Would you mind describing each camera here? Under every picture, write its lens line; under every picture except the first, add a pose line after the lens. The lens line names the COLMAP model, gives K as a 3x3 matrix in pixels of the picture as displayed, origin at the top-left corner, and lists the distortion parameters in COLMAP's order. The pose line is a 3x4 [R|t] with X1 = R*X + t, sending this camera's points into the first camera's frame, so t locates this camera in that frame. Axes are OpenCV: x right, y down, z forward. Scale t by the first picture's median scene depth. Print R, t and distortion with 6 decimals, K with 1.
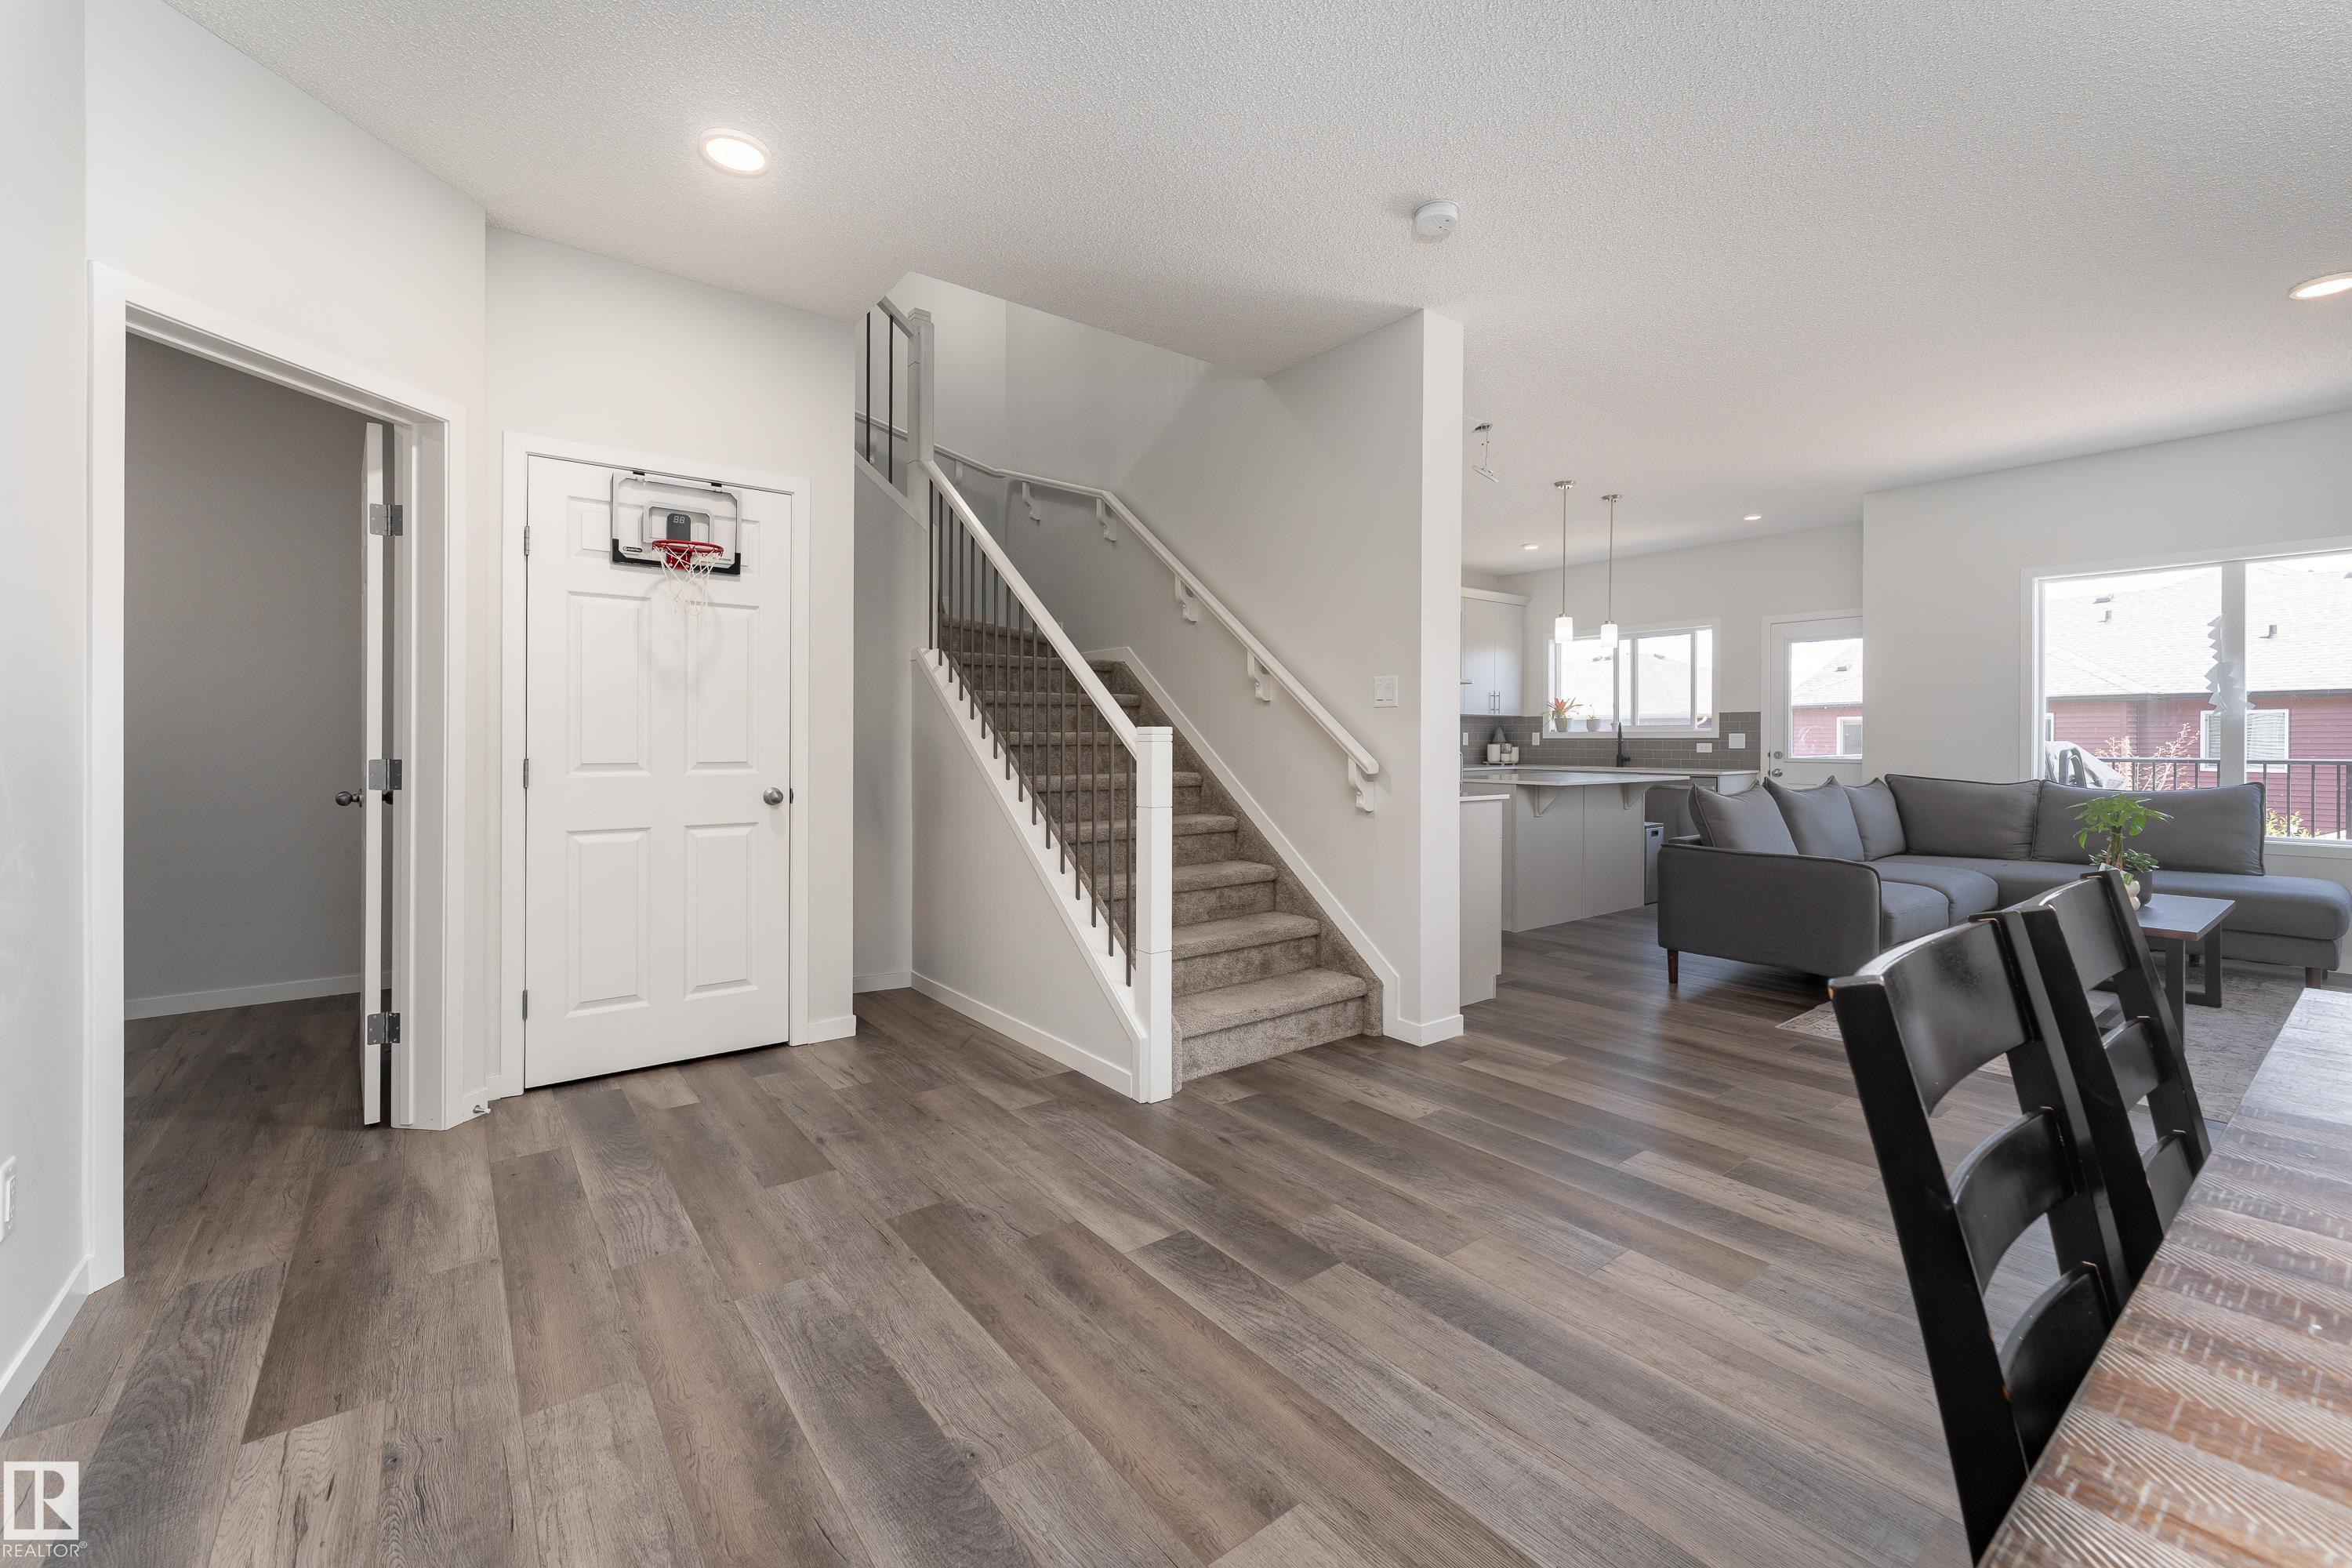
lens RADIAL K [[969.7, 0, 1166.7], [0, 969.7, 743.3], [0, 0, 1]] dist [0.000789, -0.000256]
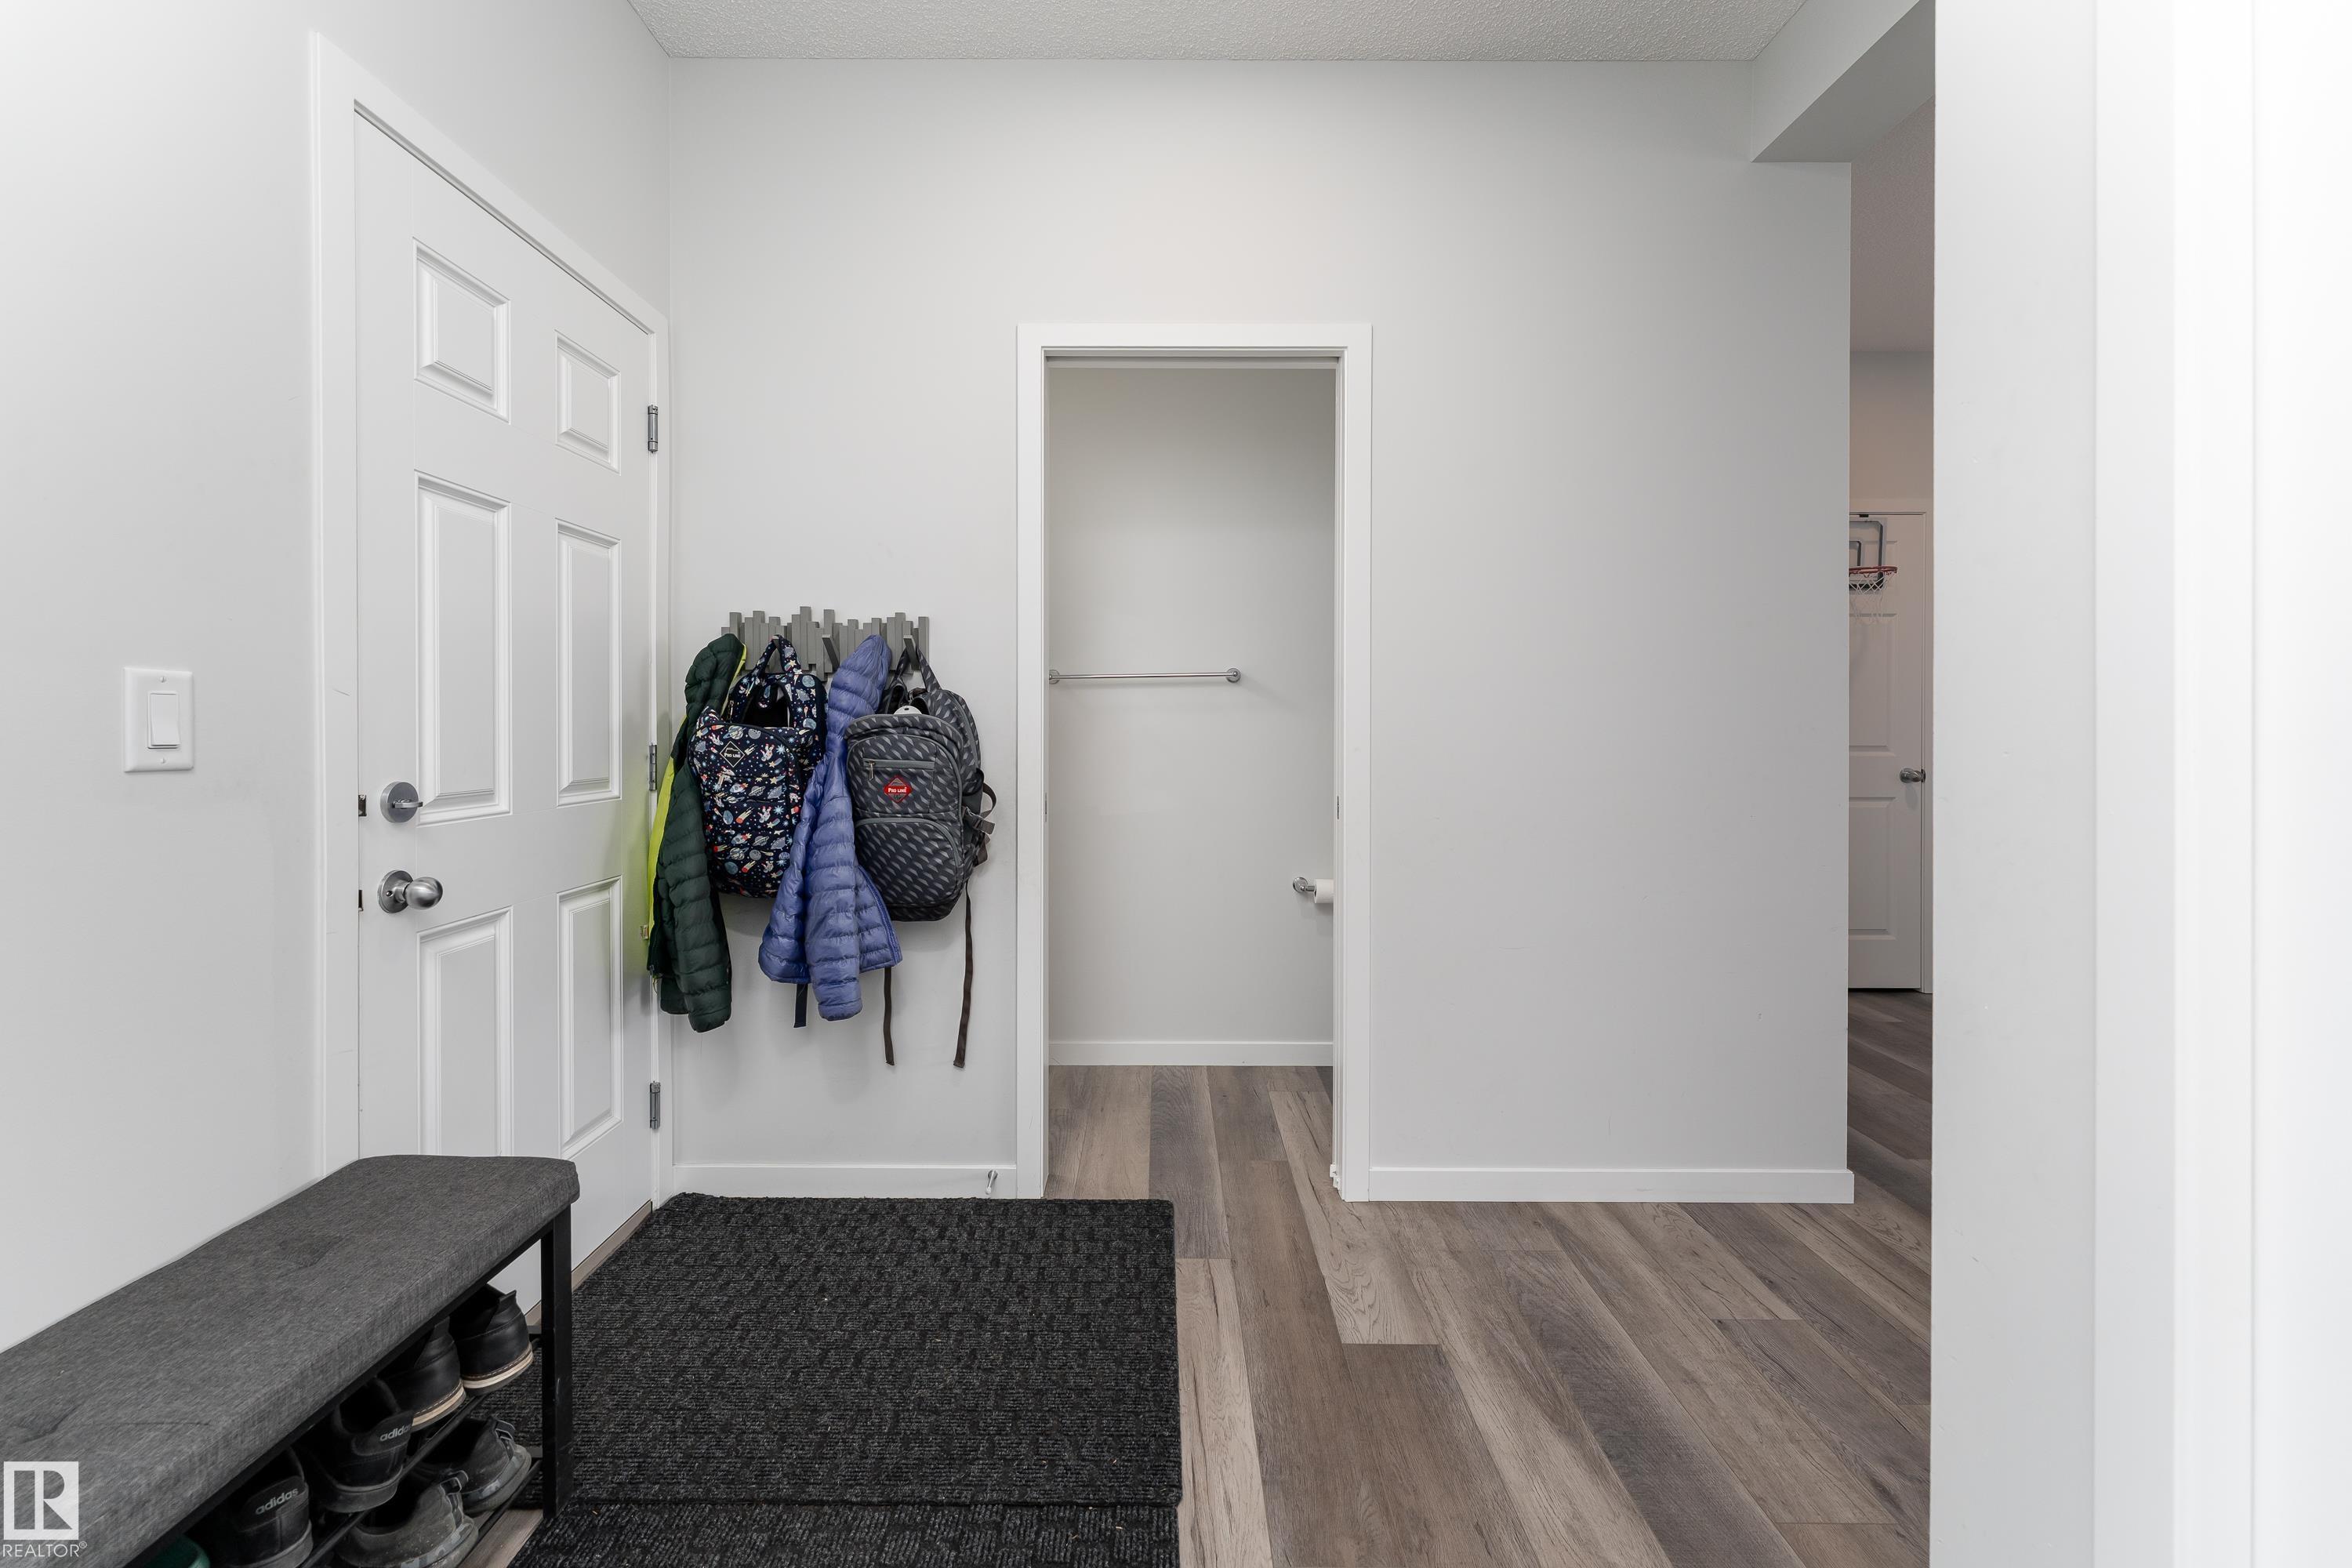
lens RADIAL K [[969.7, 0, 1157.6], [0, 969.7, 733.0], [0, 0, 1]] dist [0.000789, -0.000256]
pose [[0.804153, -0.004885, -0.594402, -0.420534], [-0.001401, 0.999948, -0.010113, 0.016265], [0.594420, 0.008966, 0.804105, -0.455410]]
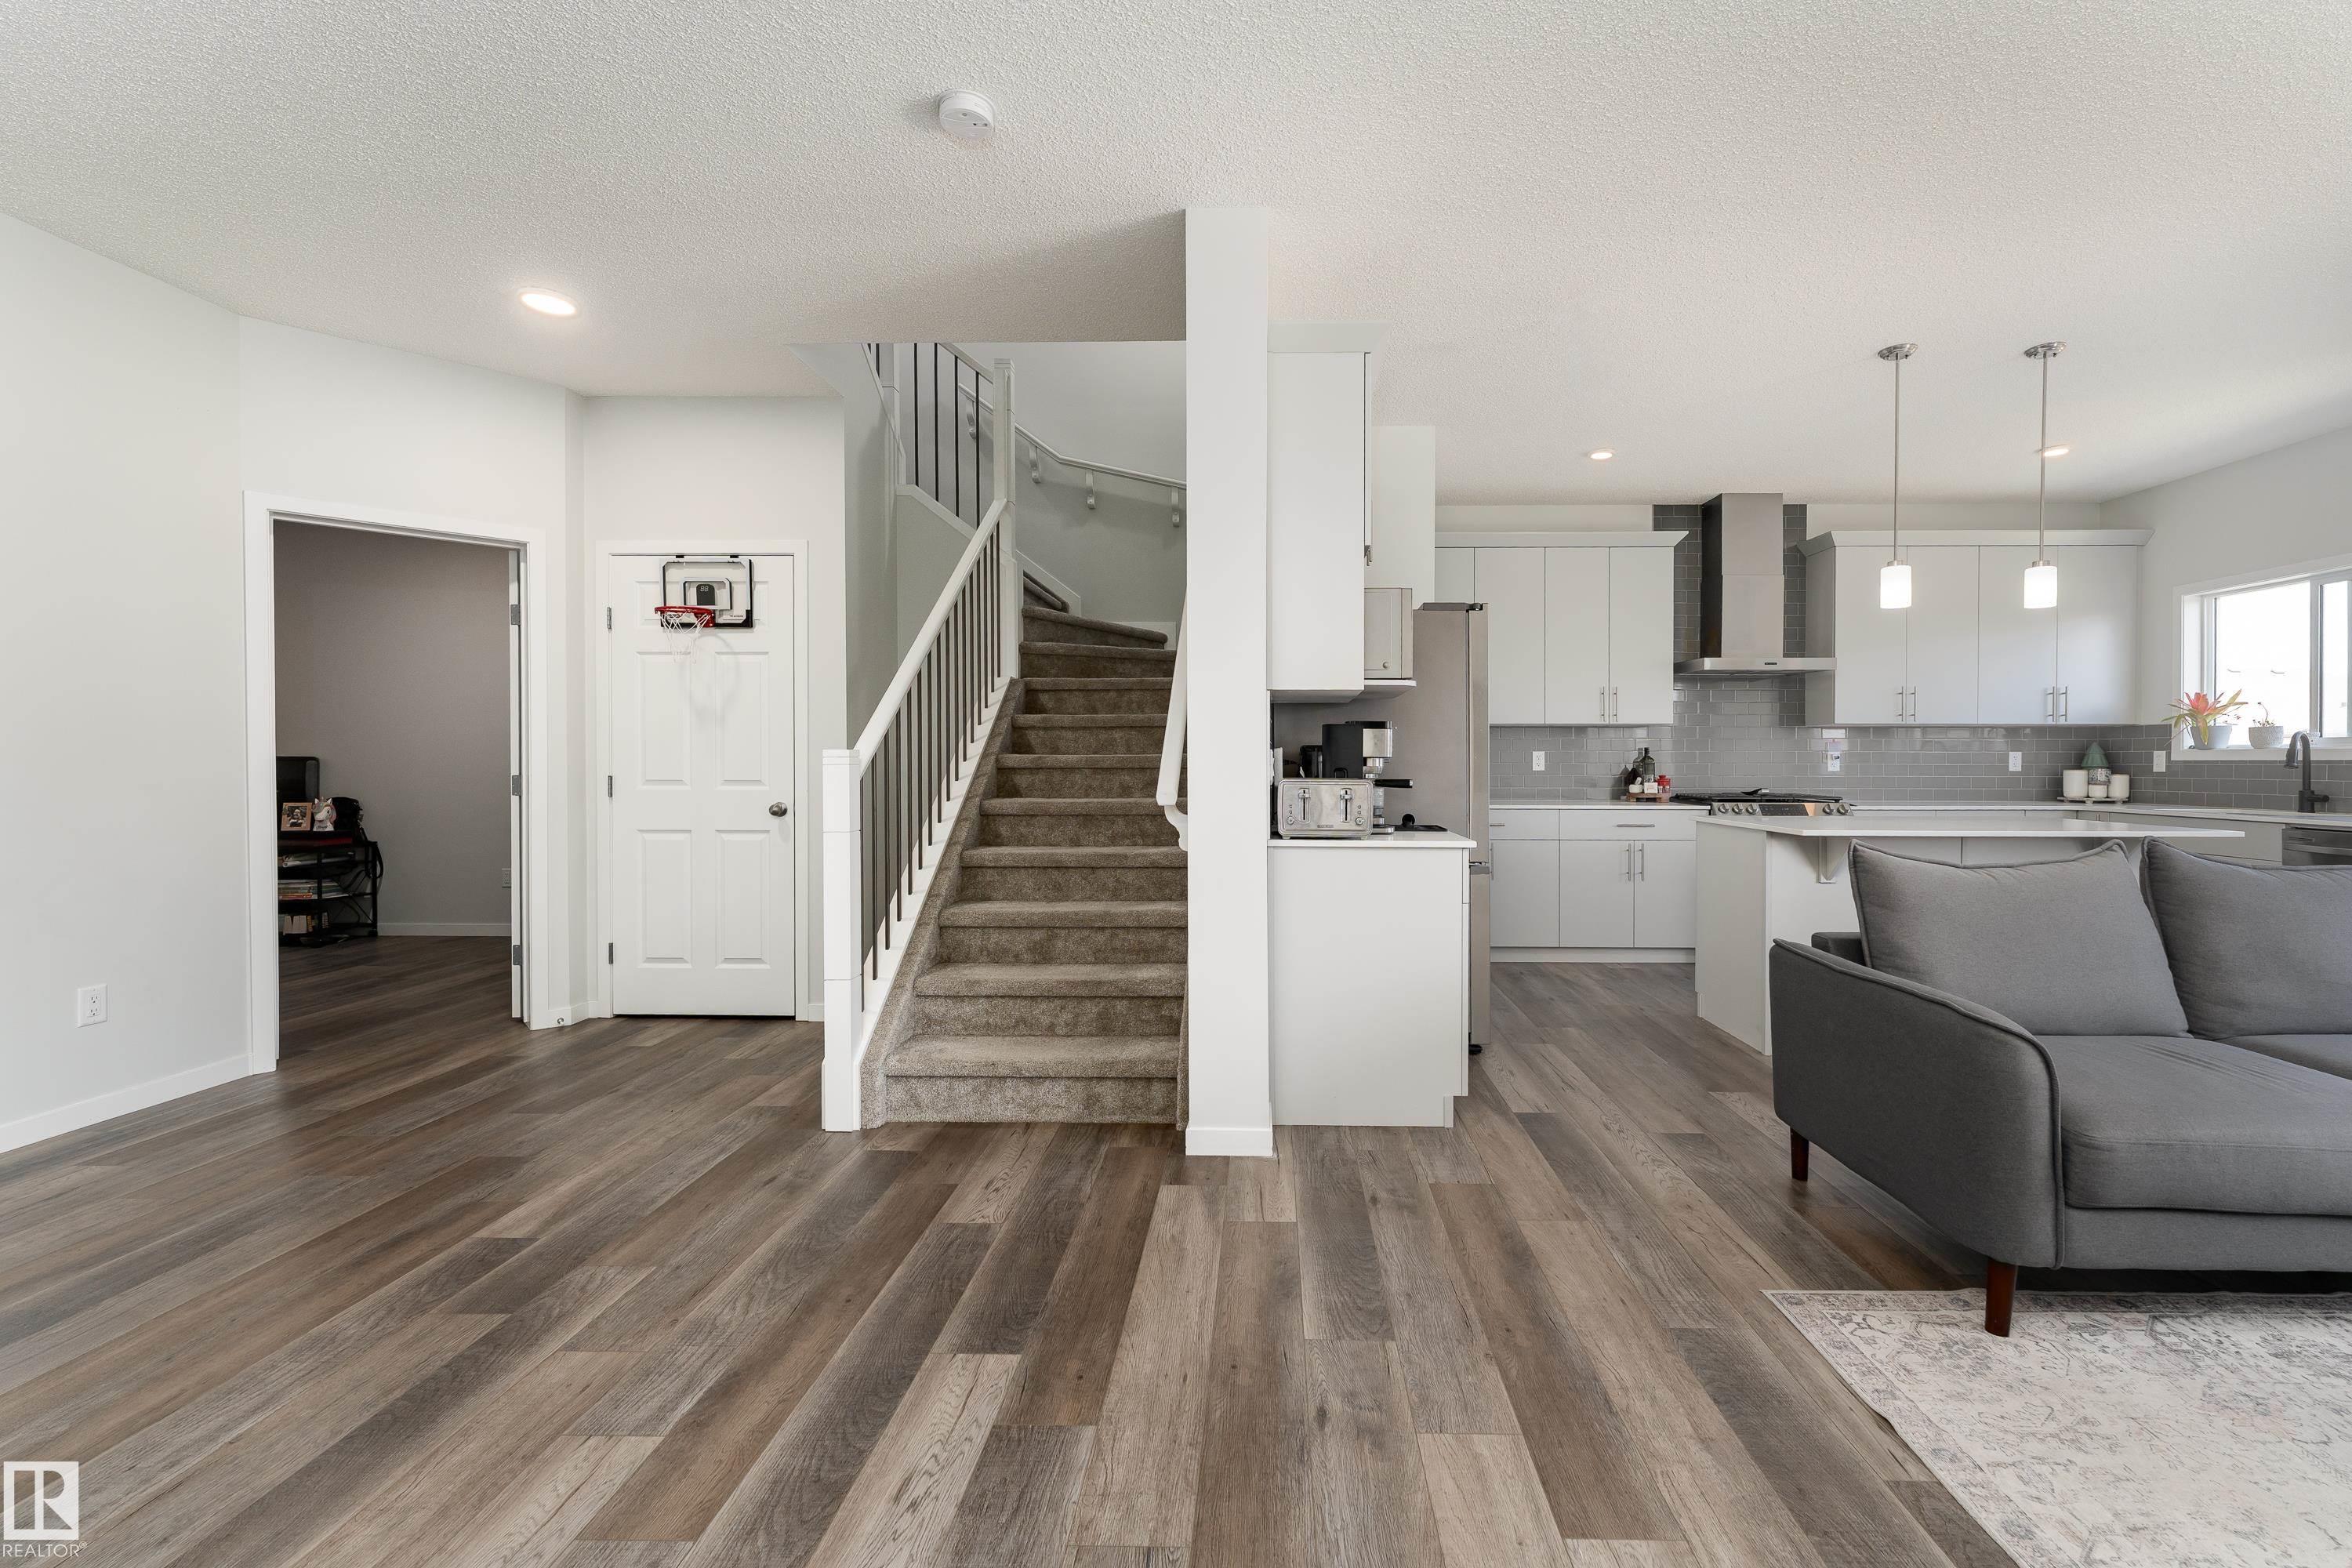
lens RADIAL K [[969.7, 0, 1234.3], [0, 969.7, 764.3], [0, 0, 1]] dist [0.000789, -0.000256]
pose [[0.780729, 0.000844, -0.624869, 0.750271], [-0.002609, 0.999995, -0.001908, 0.000106], [0.624864, 0.003120, 0.780727, 0.398705]]
